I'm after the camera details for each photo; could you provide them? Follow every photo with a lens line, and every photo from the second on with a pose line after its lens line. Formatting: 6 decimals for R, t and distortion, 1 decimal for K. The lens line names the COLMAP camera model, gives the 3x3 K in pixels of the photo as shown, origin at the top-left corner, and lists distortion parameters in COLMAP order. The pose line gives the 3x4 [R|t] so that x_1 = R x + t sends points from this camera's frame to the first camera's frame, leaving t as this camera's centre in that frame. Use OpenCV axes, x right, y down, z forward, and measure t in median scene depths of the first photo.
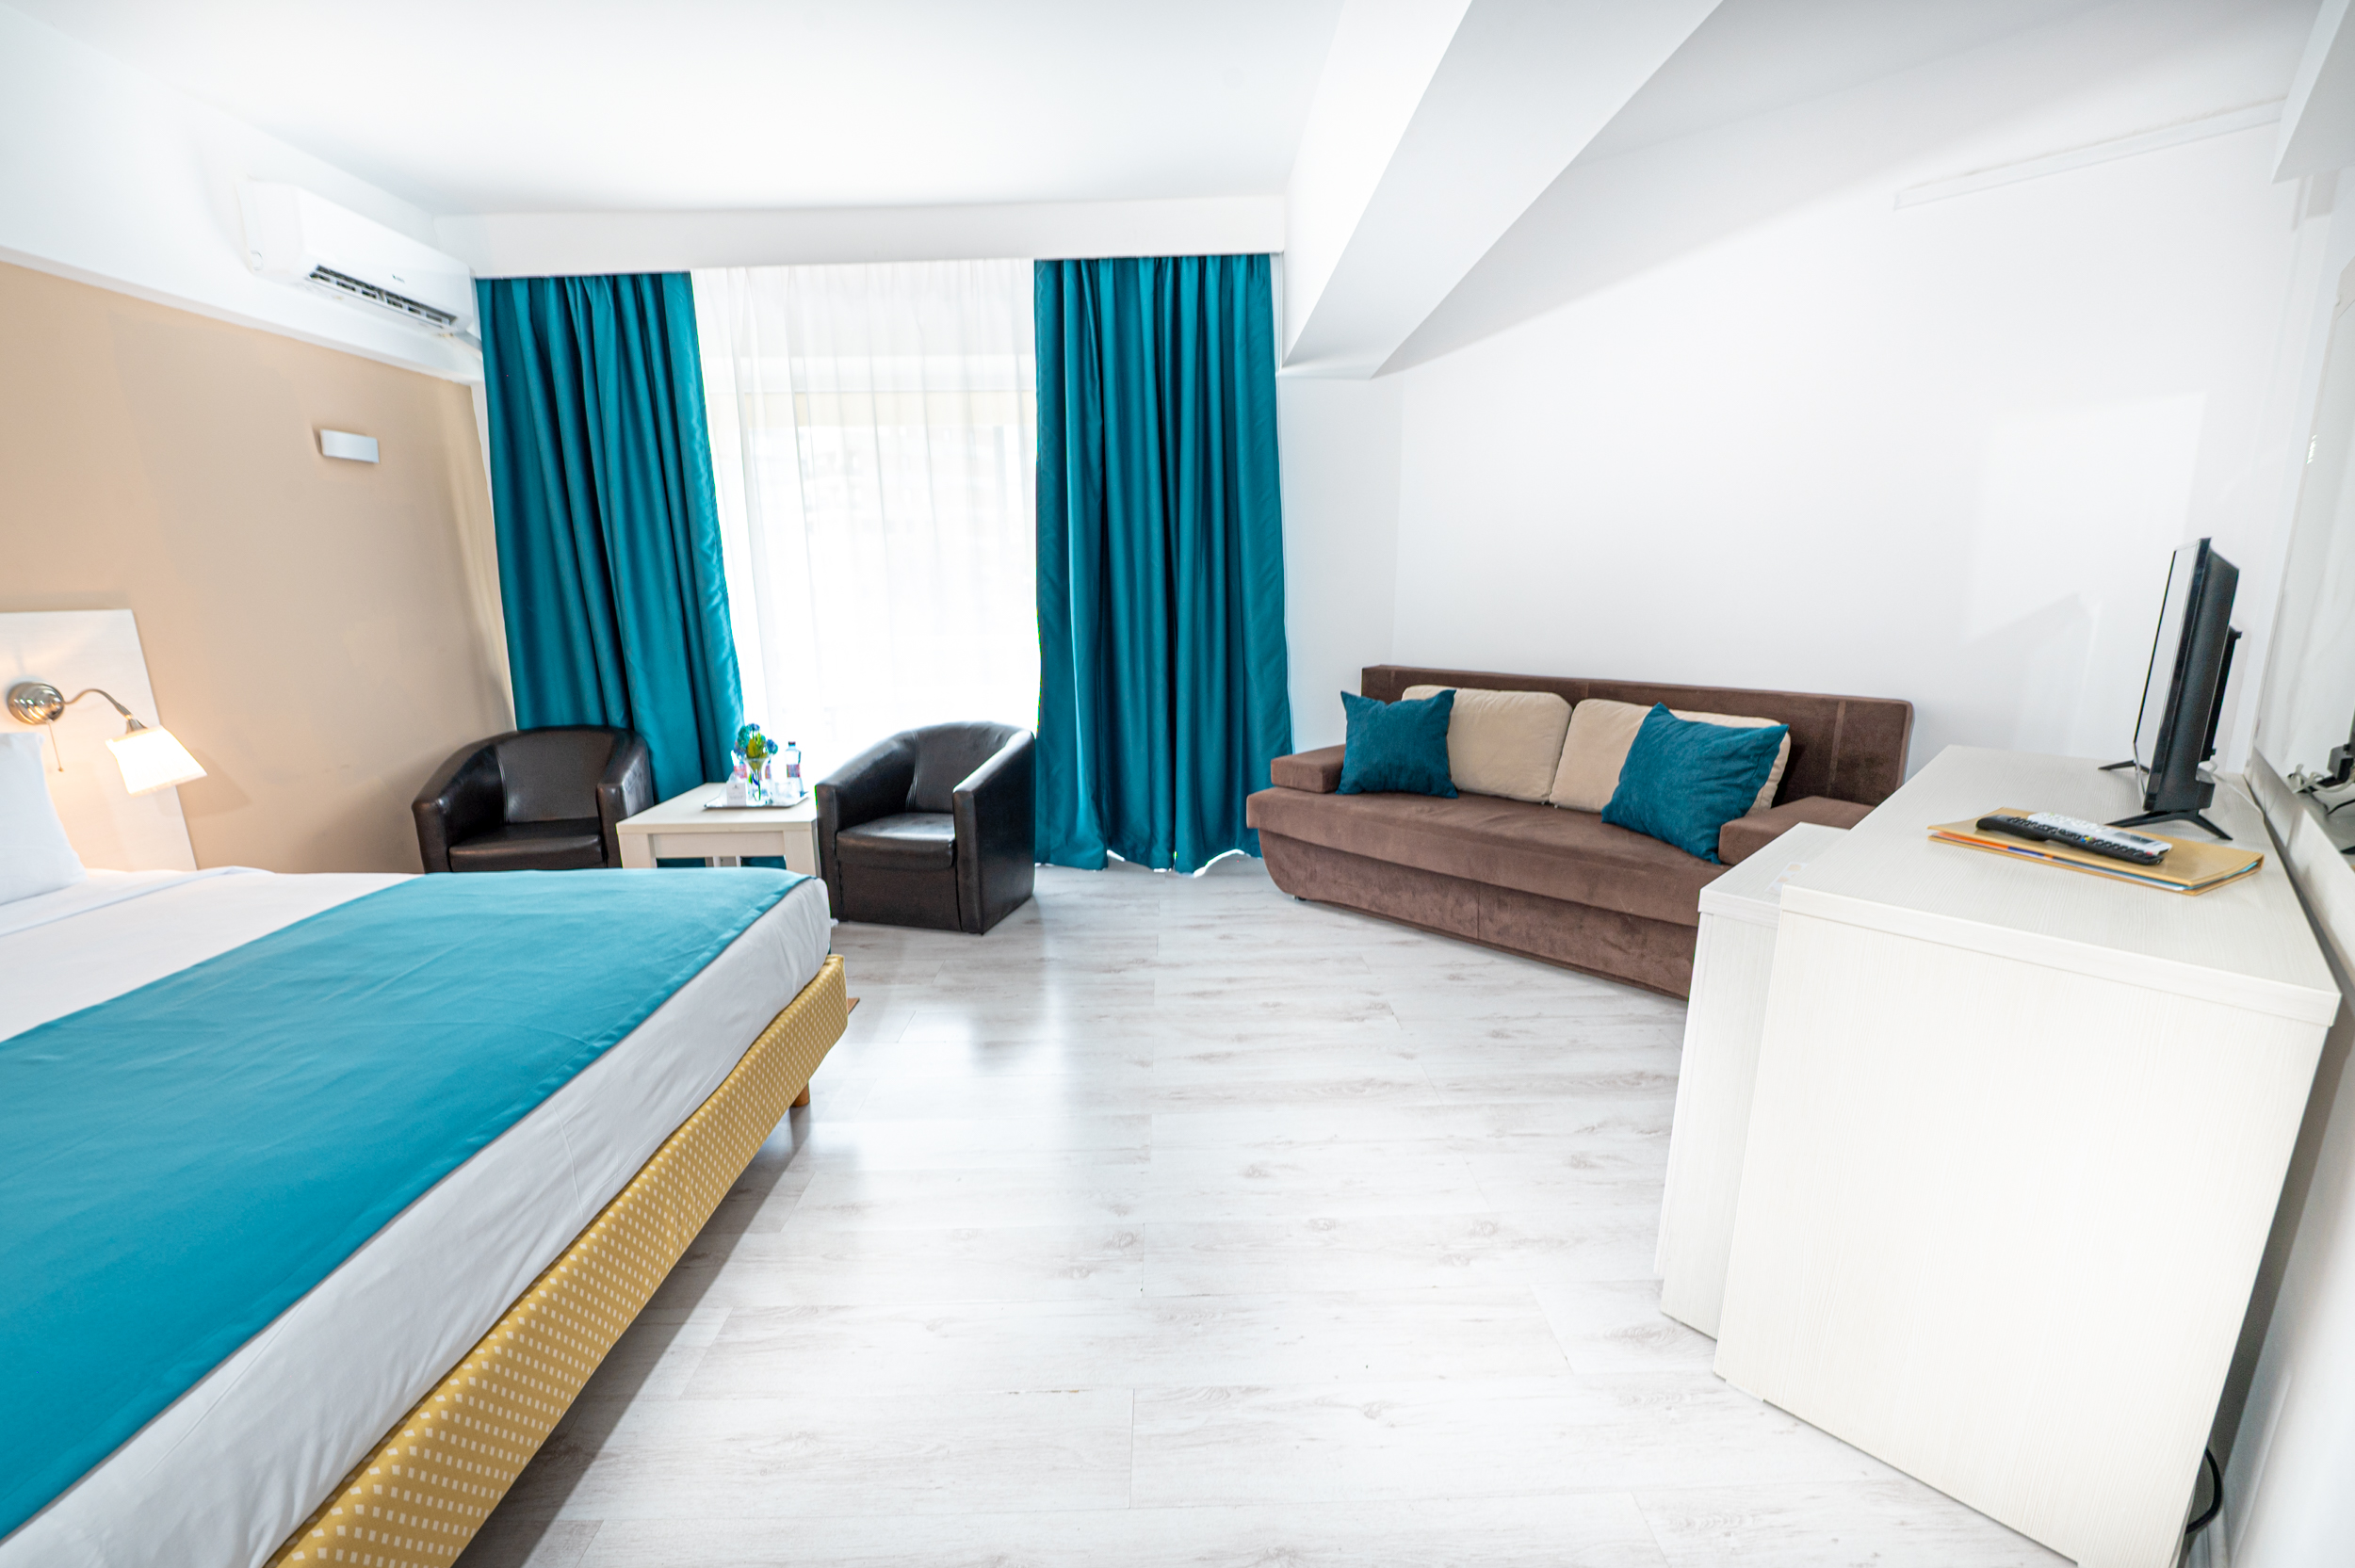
lens RADIAL K [[941.6, 0, 1182.8], [0, 941.6, 788.5], [0, 0, 1]] dist [-0.009726, -0.000996]
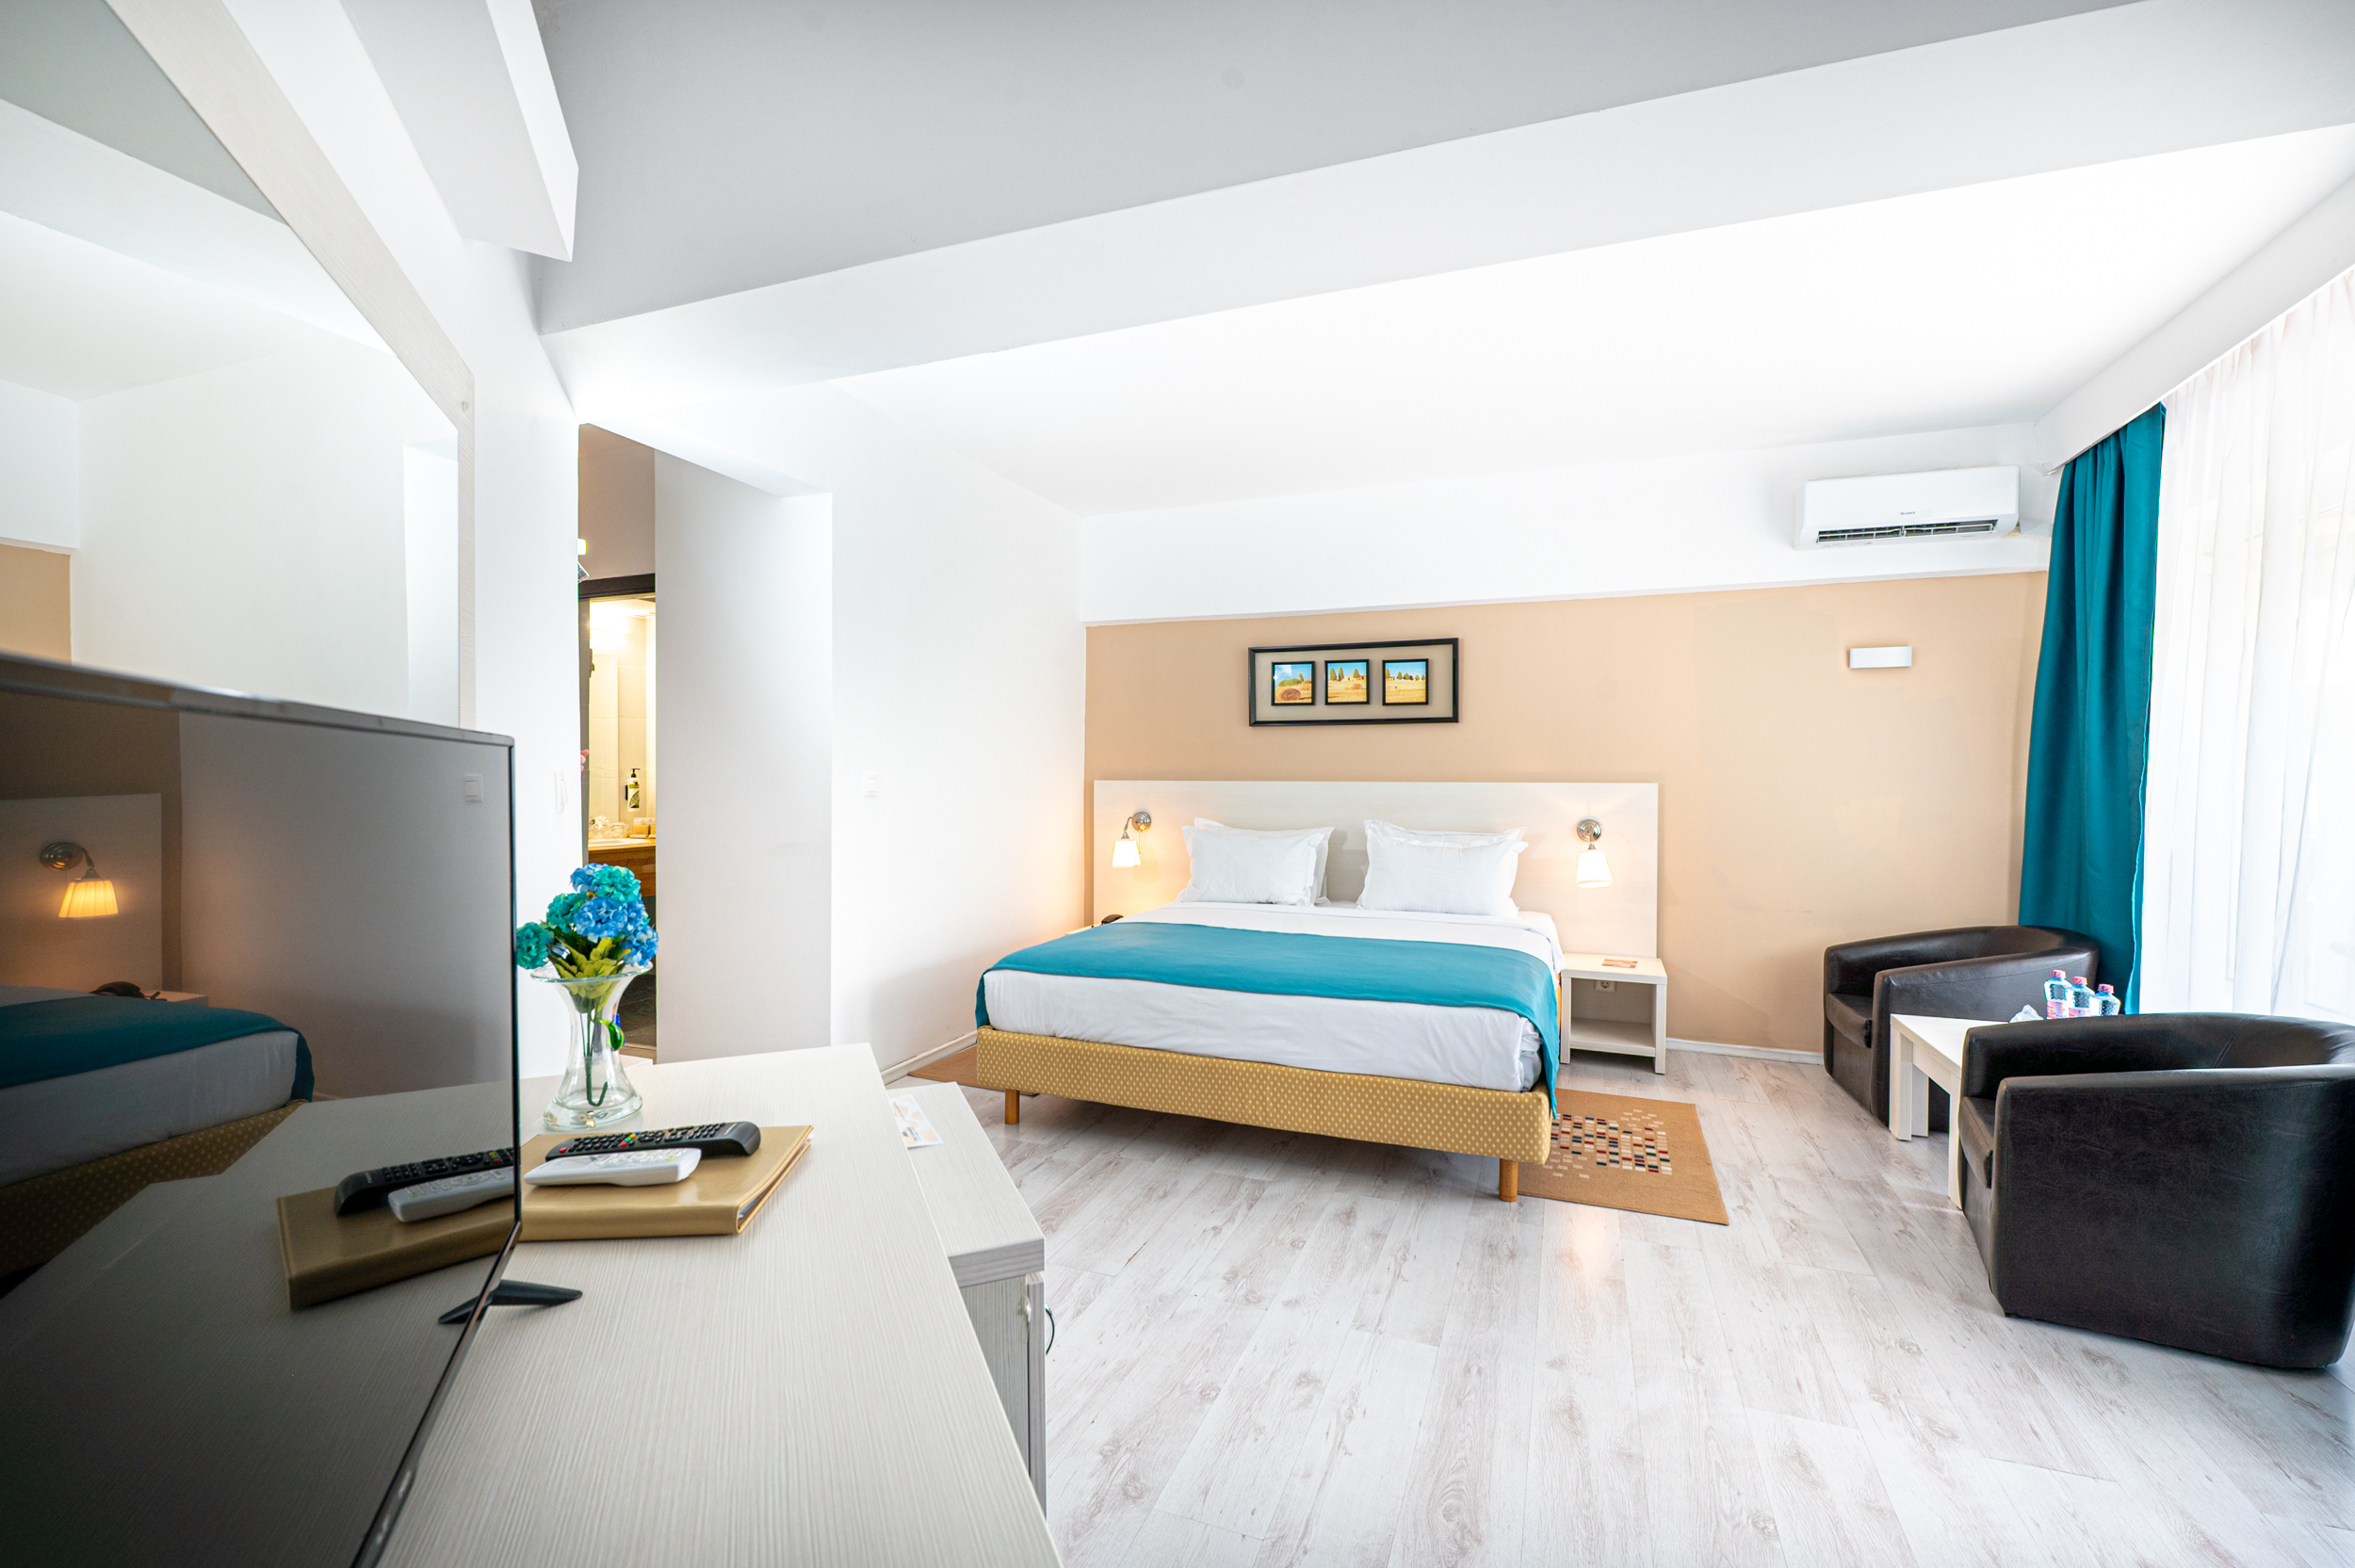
lens RADIAL K [[972.7, 0, 1167.6], [0, 972.7, 808.0], [0, 0, 1]] dist [-0.006157, -0.001094]
pose [[-0.373467, 0.049445, -0.926325, 0.611045], [-0.194204, 0.972283, 0.130196, -0.159533], [0.907087, 0.228520, -0.353513, 0.643210]]
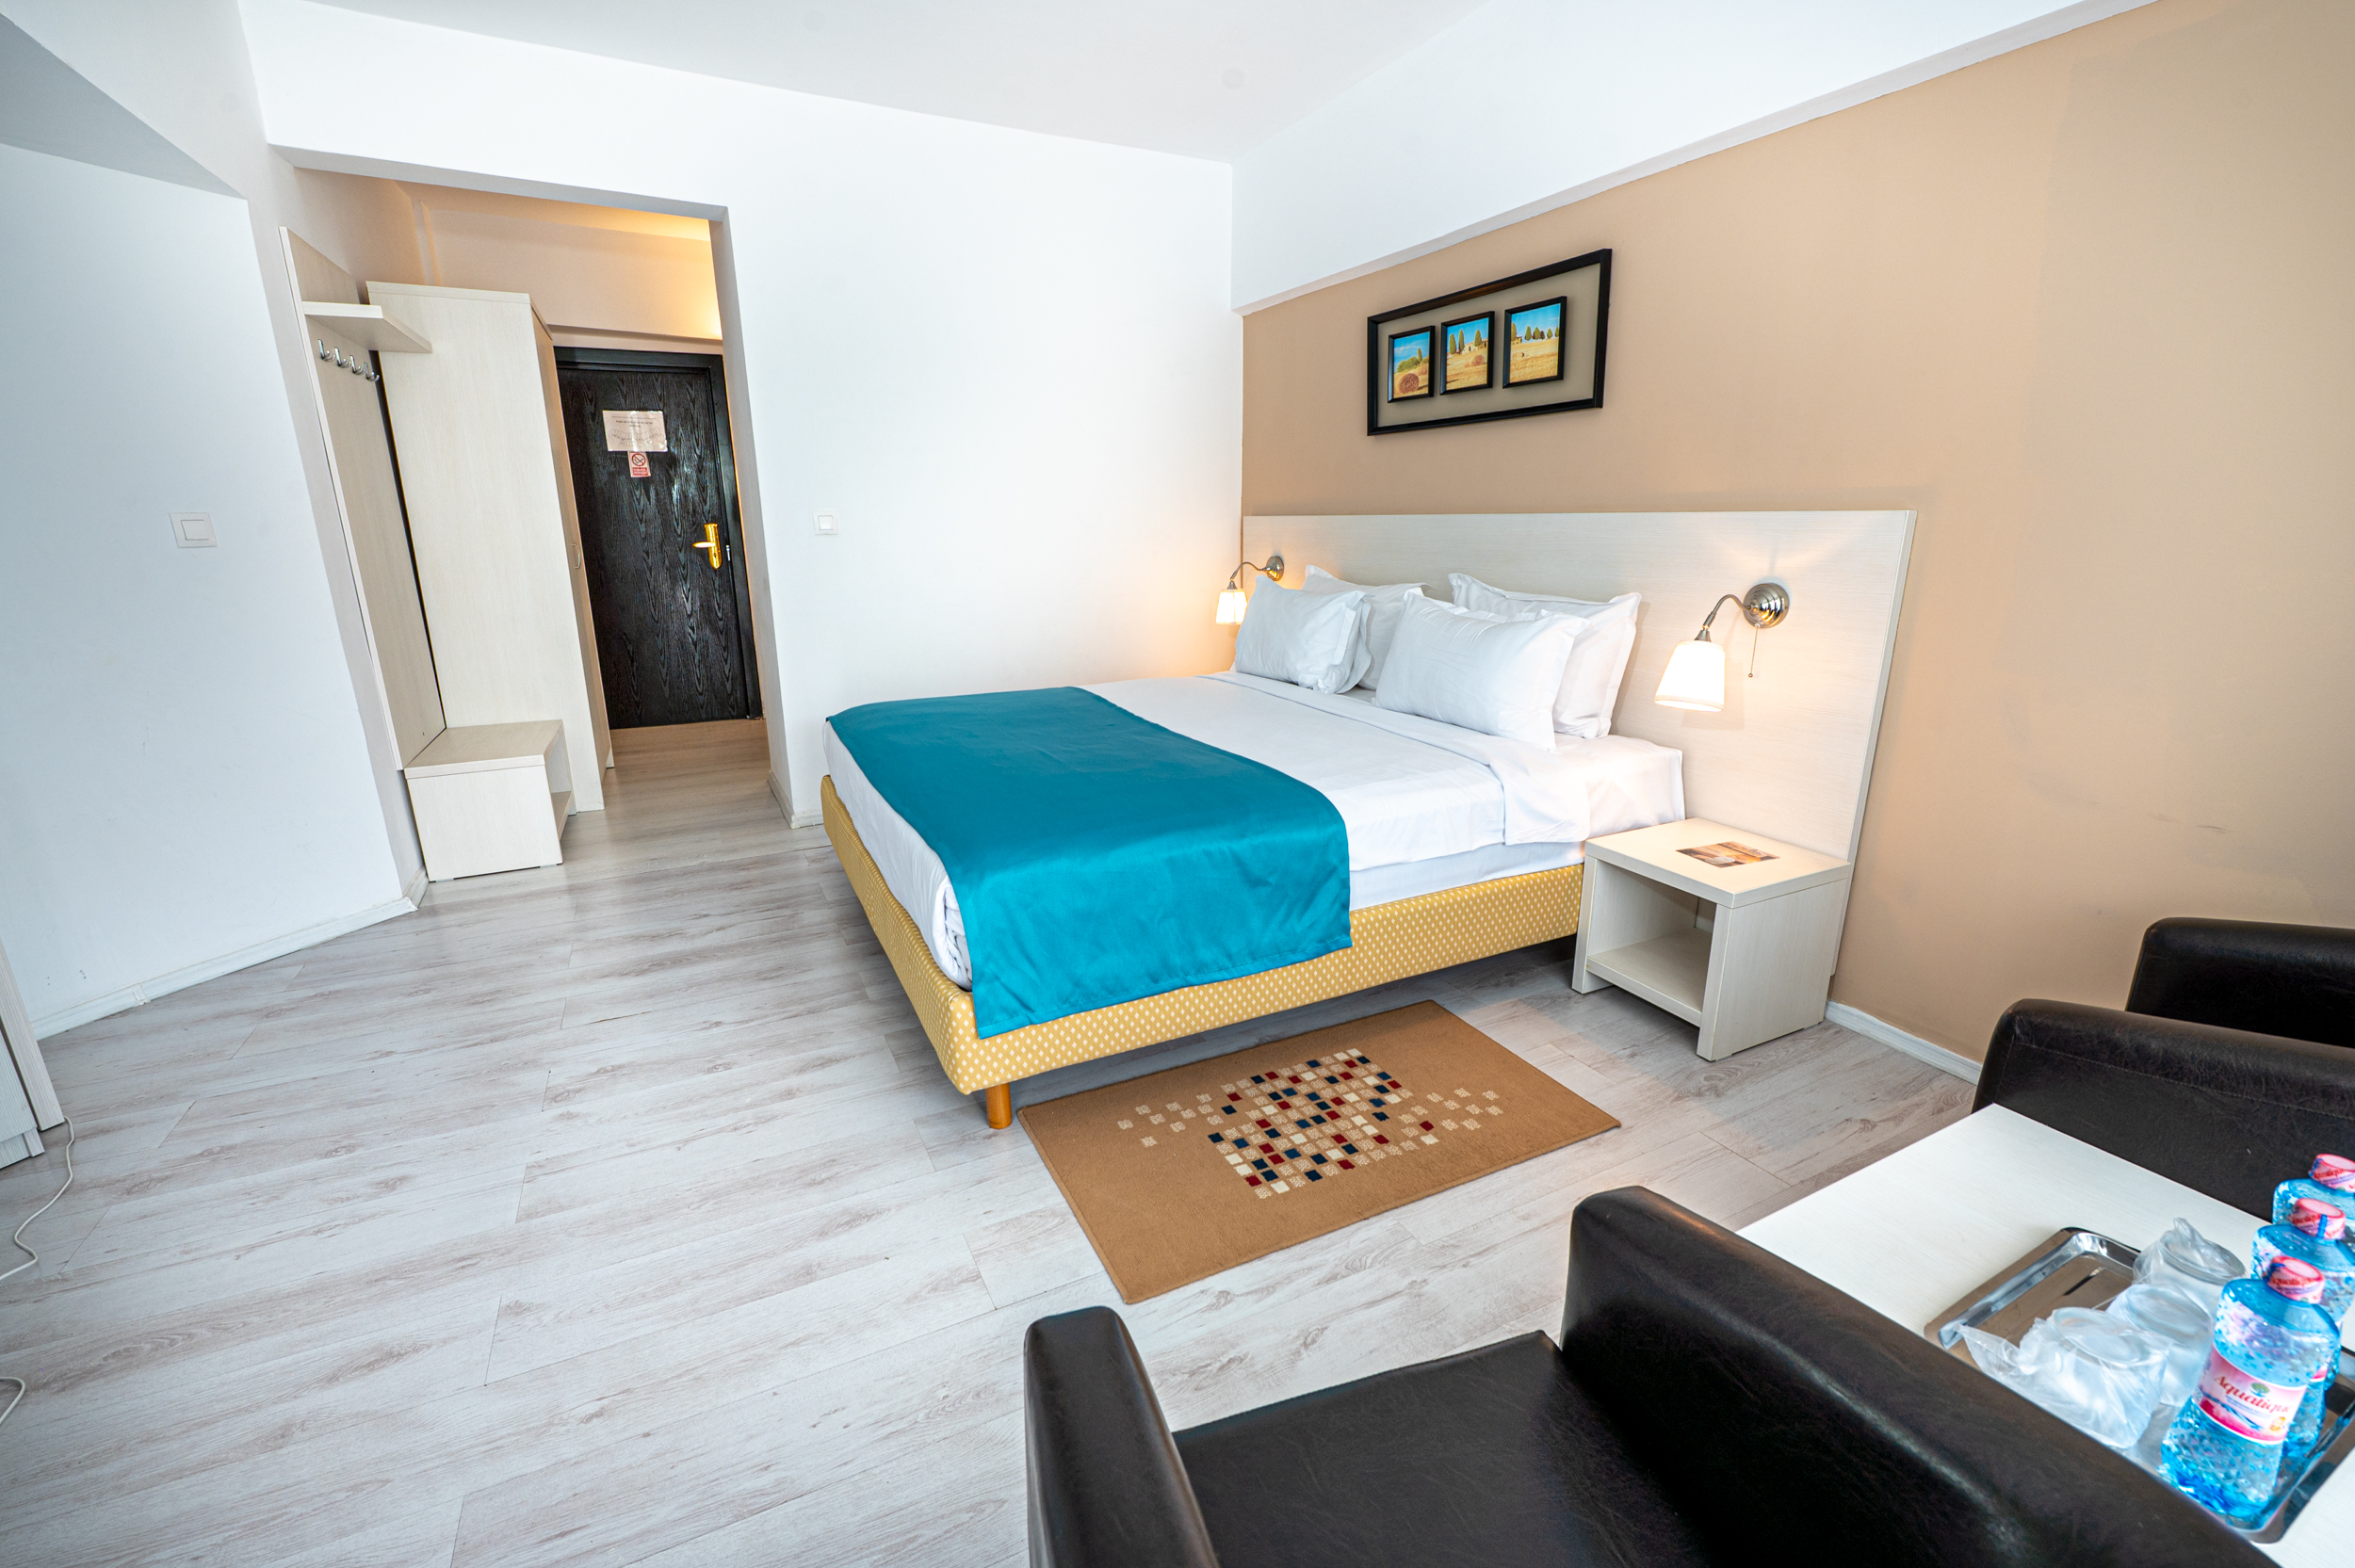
lens RADIAL K [[972.7, 0, 1172.4], [0, 972.7, 784.4], [0, 0, 1]] dist [-0.006157, -0.001094]
pose [[-0.886788, 0.147446, -0.438025, -0.139964], [-0.074367, 0.889875, 0.450102, -0.238898], [0.456153, 0.431720, -0.778166, 1.120874]]
